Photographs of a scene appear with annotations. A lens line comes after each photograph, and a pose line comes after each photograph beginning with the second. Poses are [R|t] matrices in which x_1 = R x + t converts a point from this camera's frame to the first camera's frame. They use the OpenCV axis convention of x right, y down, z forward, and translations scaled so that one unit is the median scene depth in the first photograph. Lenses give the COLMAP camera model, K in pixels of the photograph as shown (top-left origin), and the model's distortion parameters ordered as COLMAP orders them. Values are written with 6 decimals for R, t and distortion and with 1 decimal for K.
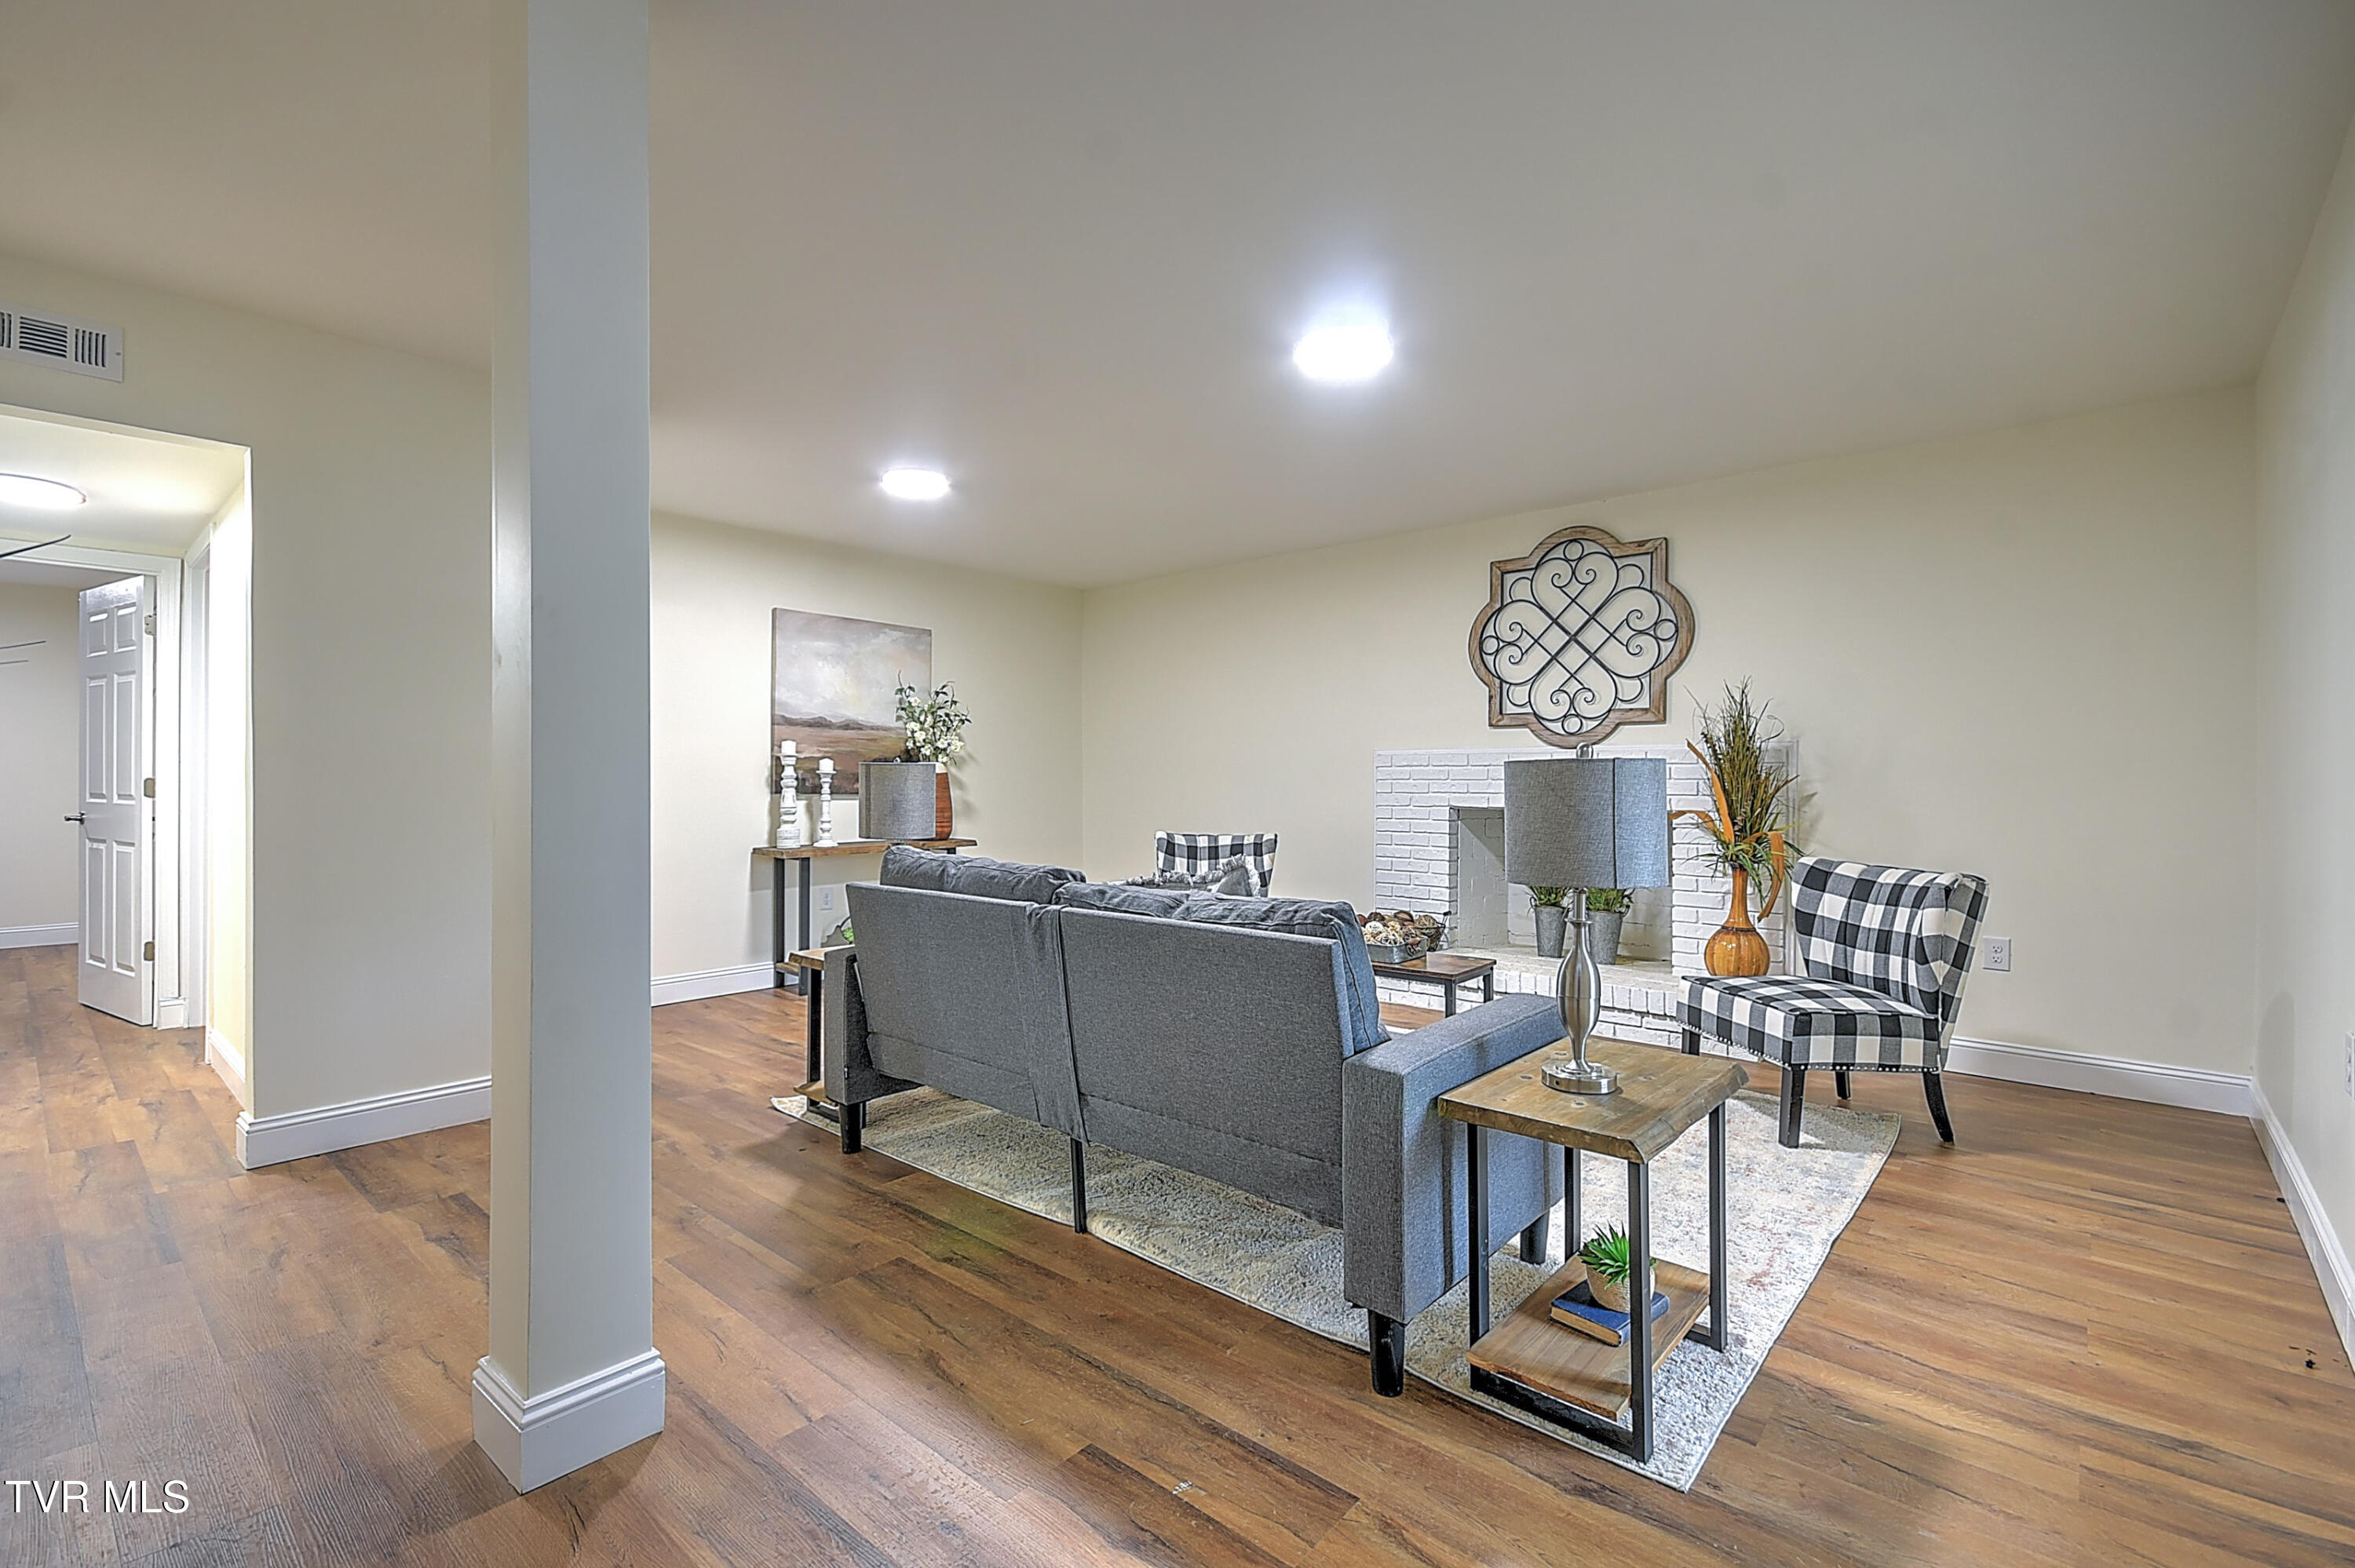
lens RADIAL K [[1037.6, 0, 1164.6], [0, 1037.6, 780.1], [0, 0, 1]] dist [0.002744, 0.000371]
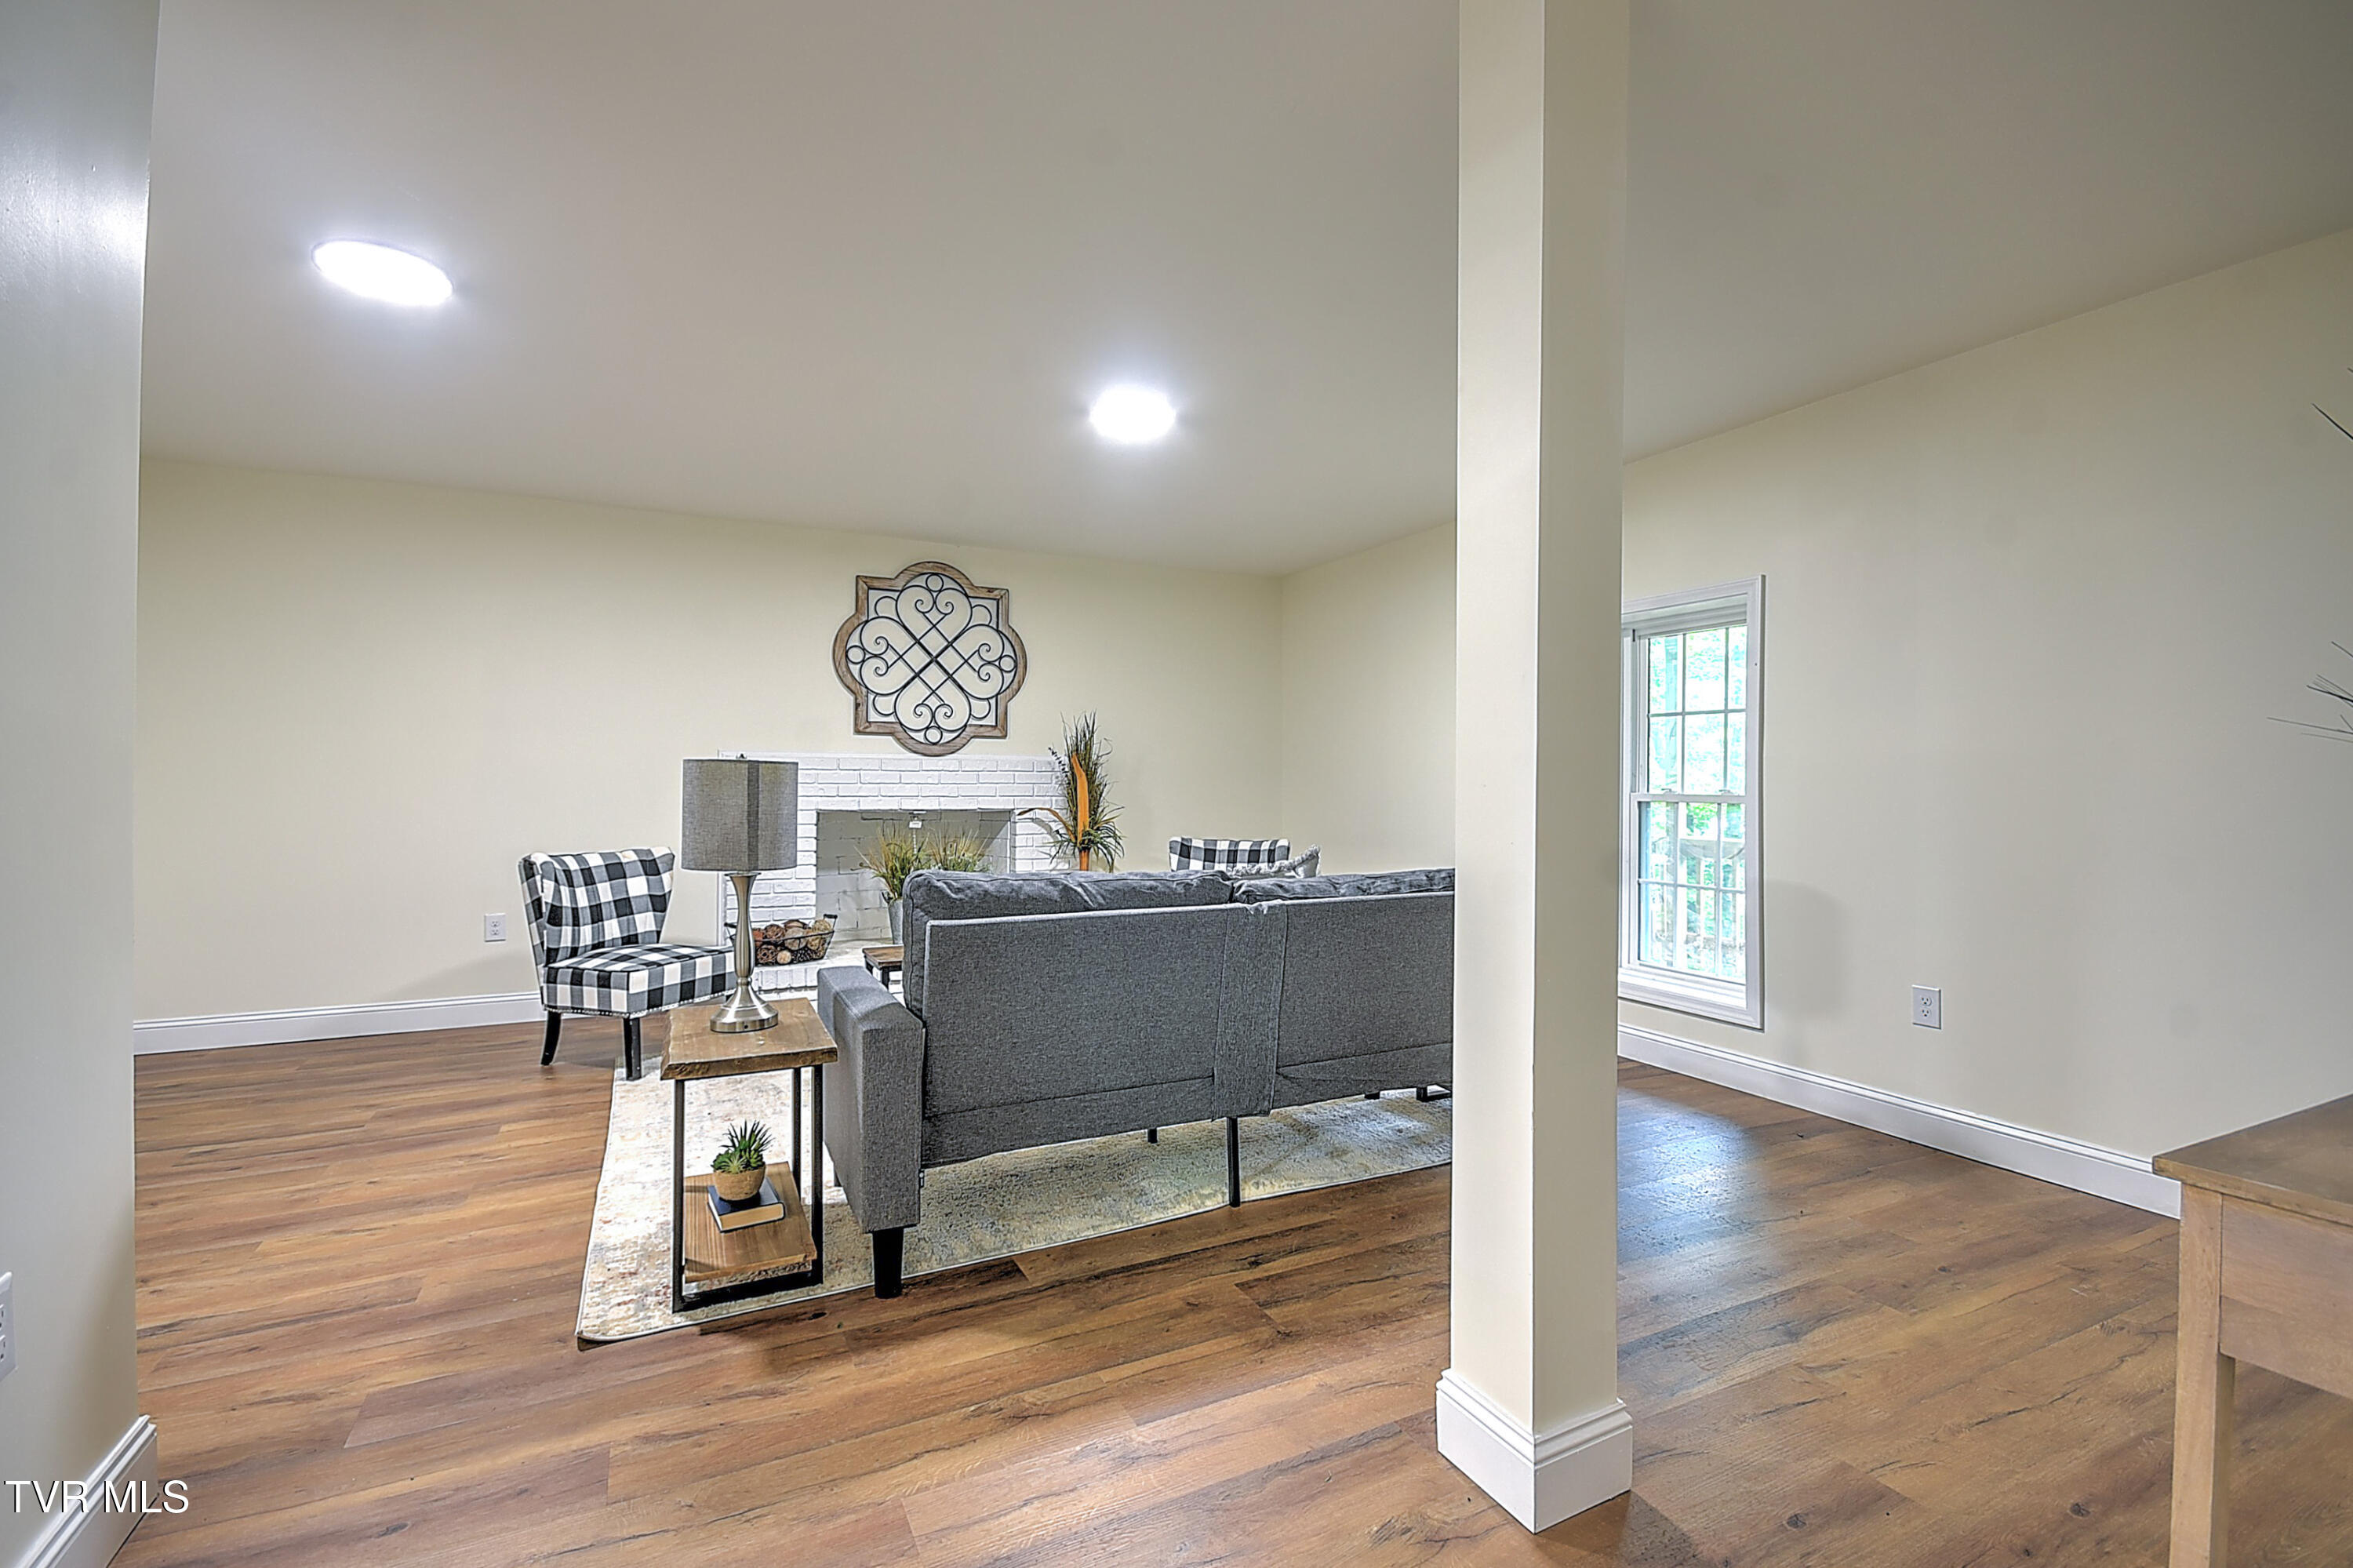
lens RADIAL K [[1036.9, 0, 1165.9], [0, 1036.9, 783.8], [0, 0, 1]] dist [0.002744, 0.000371]
pose [[0.369383, -0.000772, 0.929277, -0.576158], [-0.004700, 0.999985, 0.002699, -0.004441], [-0.929265, -0.005365, 0.369374, 0.344839]]
